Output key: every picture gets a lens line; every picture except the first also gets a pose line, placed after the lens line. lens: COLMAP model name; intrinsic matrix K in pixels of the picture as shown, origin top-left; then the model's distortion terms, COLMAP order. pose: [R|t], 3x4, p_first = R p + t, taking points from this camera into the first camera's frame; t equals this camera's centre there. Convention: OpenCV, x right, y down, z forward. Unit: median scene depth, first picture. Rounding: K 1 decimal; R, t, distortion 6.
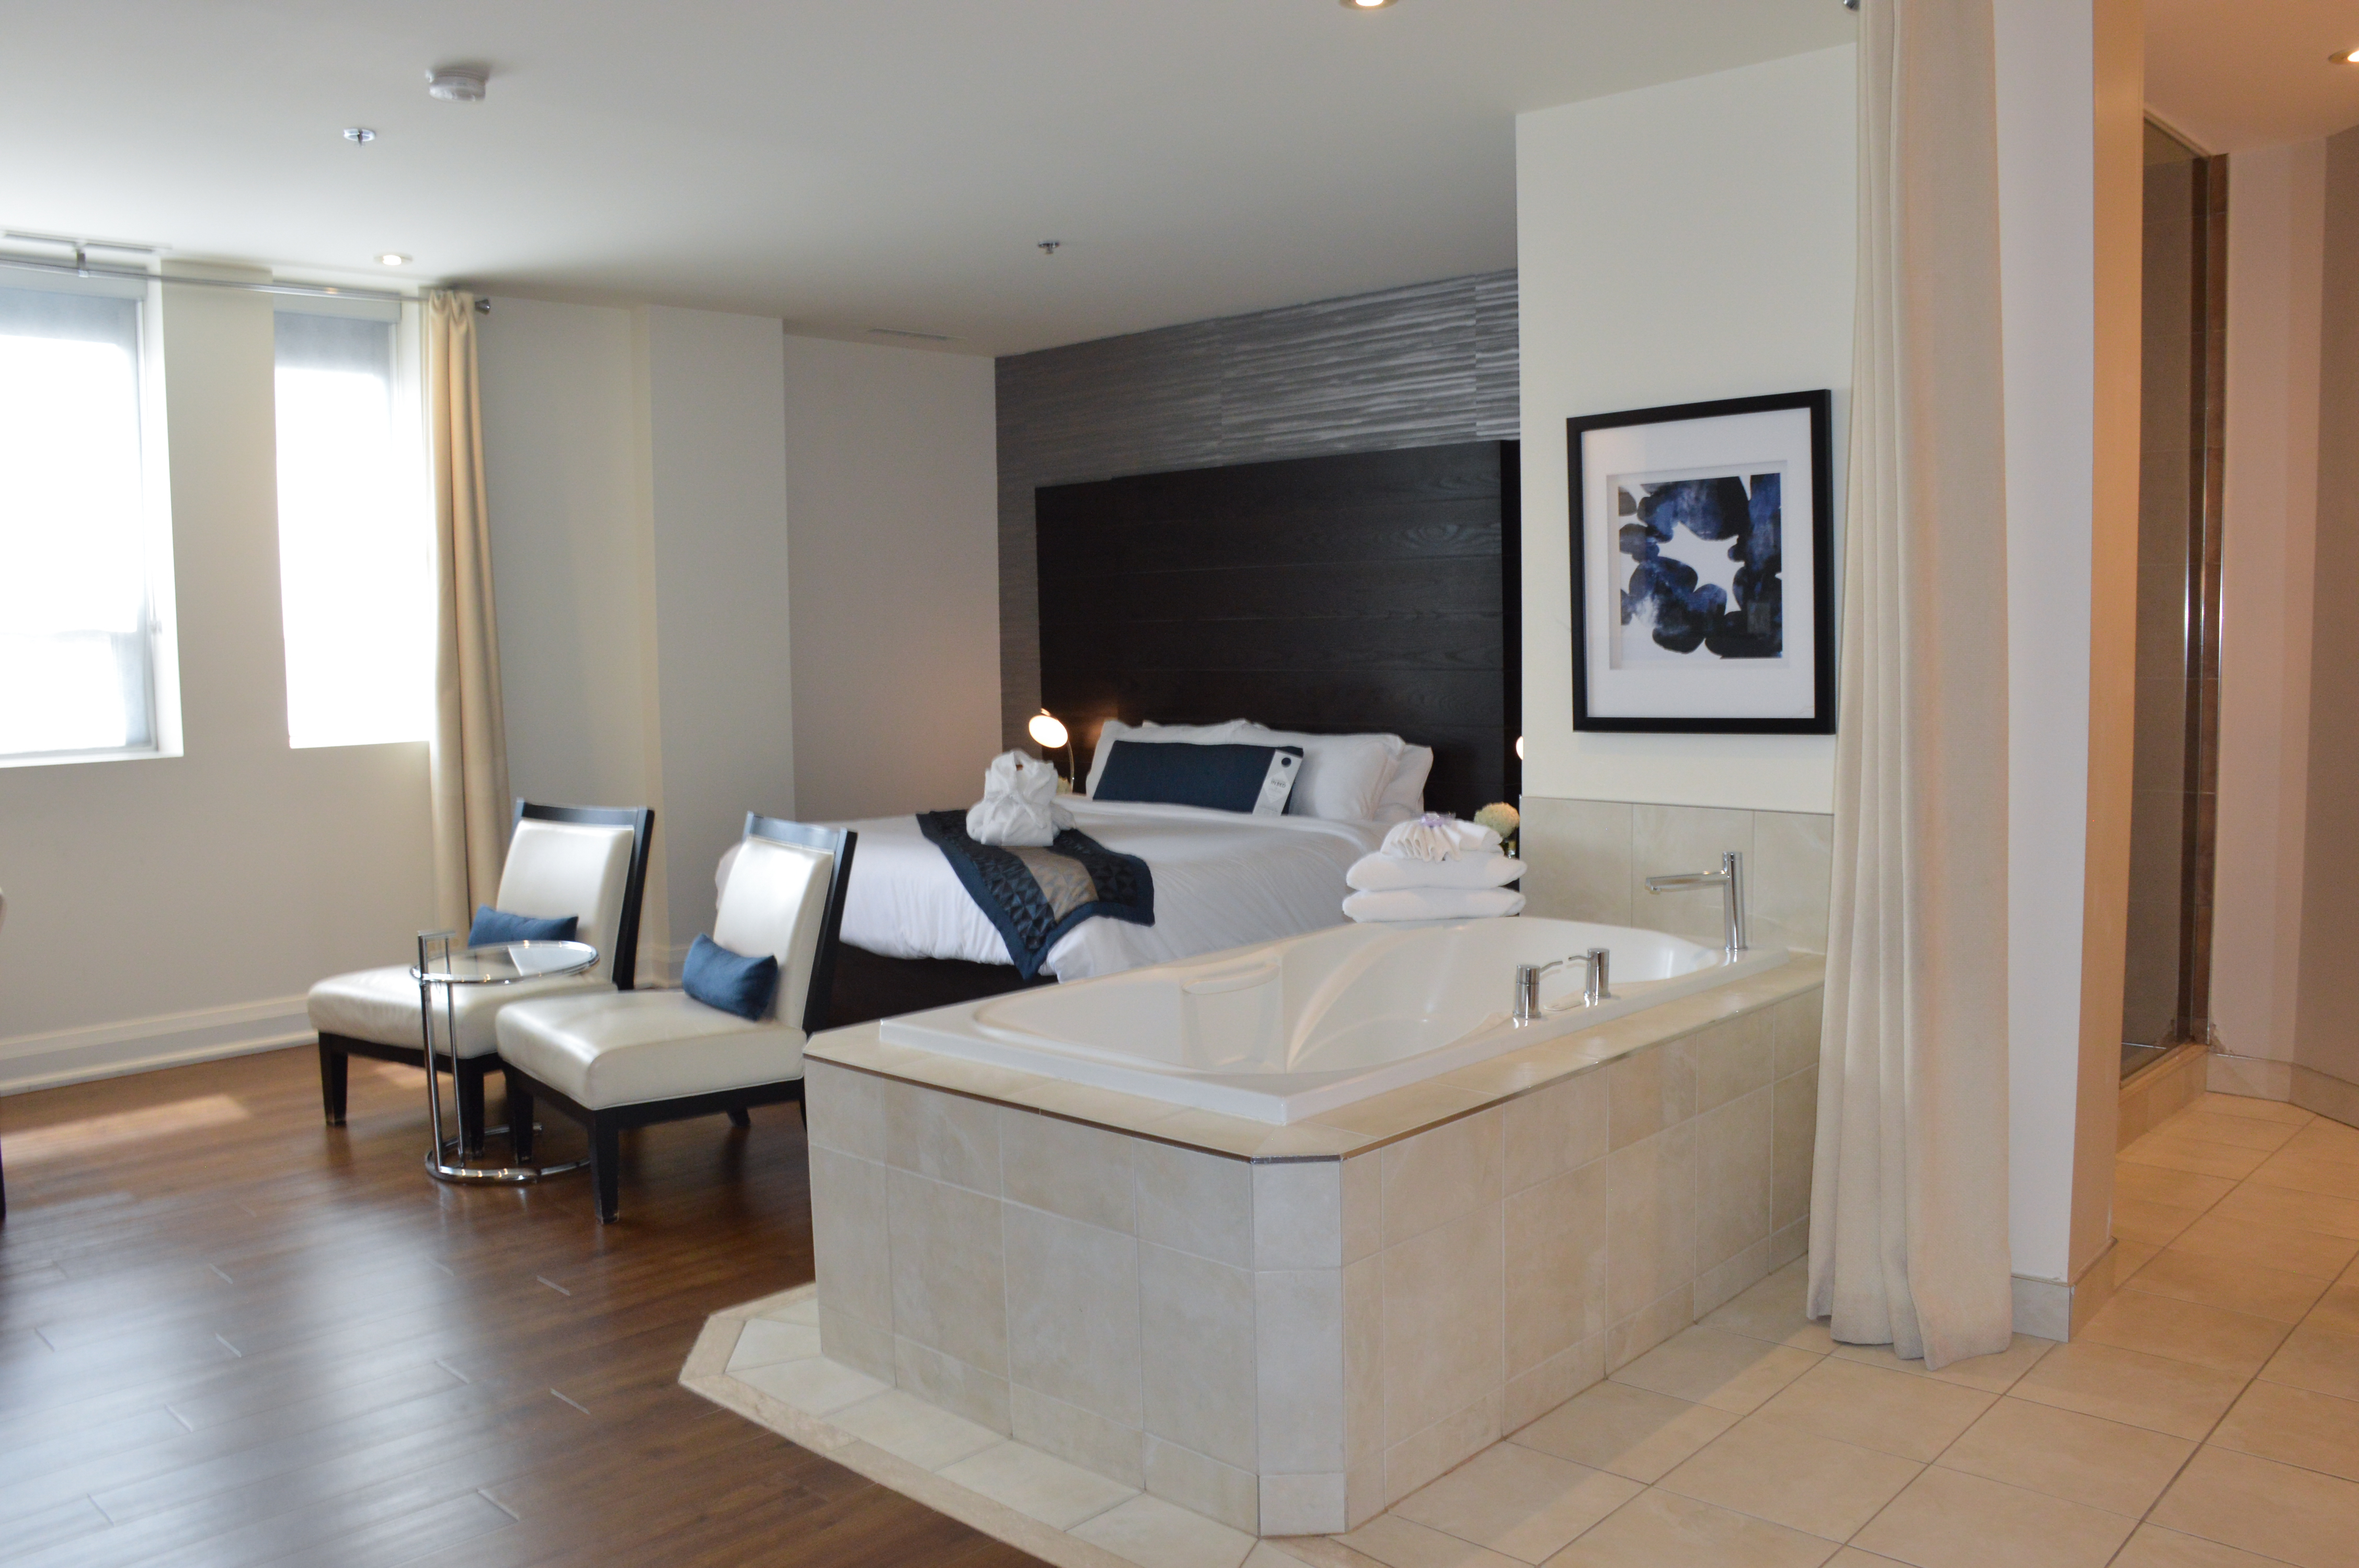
lens RADIAL K [[1811.7, 0, 1179.5], [0, 1811.7, 784.0], [0, 0, 1]] dist [-0.136849, 0.078934]
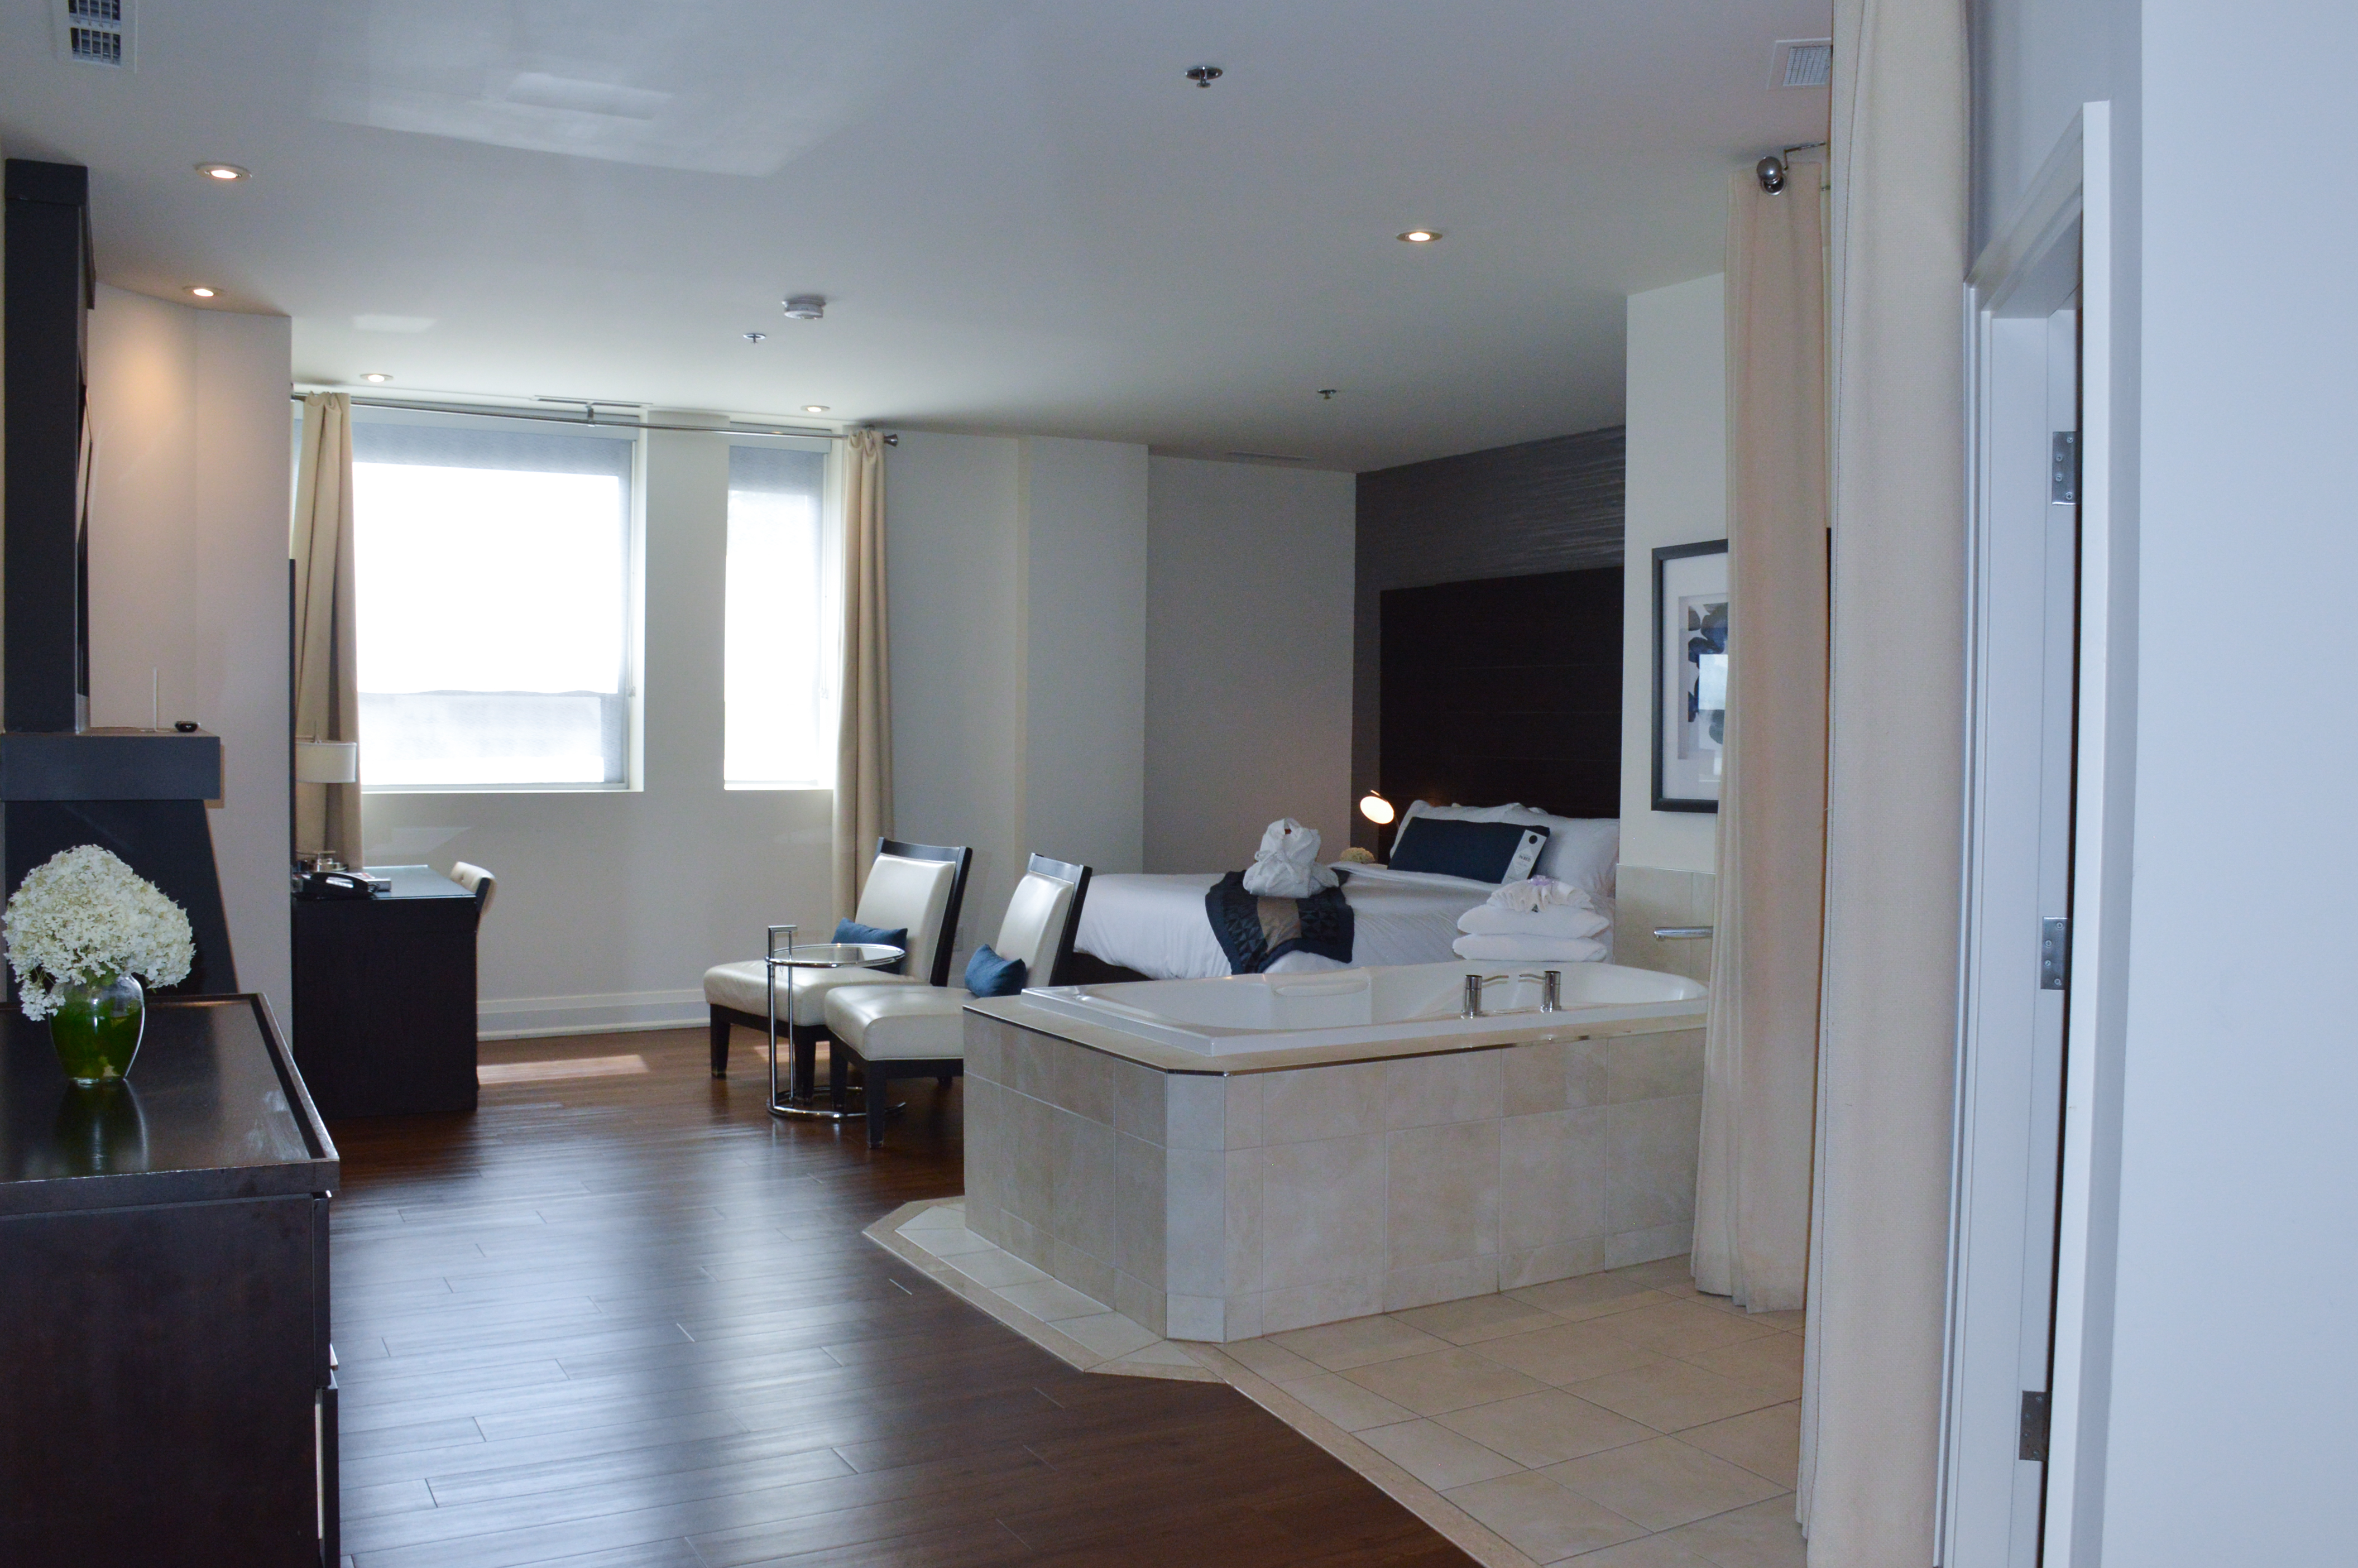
lens RADIAL K [[1866.5, 0, 1179.0], [0, 1866.5, 784.0], [0, 0, 1]] dist [-0.139405, -0.000398]
pose [[0.957653, 0.037550, -0.285465, 0.221906], [-0.052190, 0.997674, -0.043849, 0.019407], [0.283155, 0.056890, 0.957385, -0.217143]]
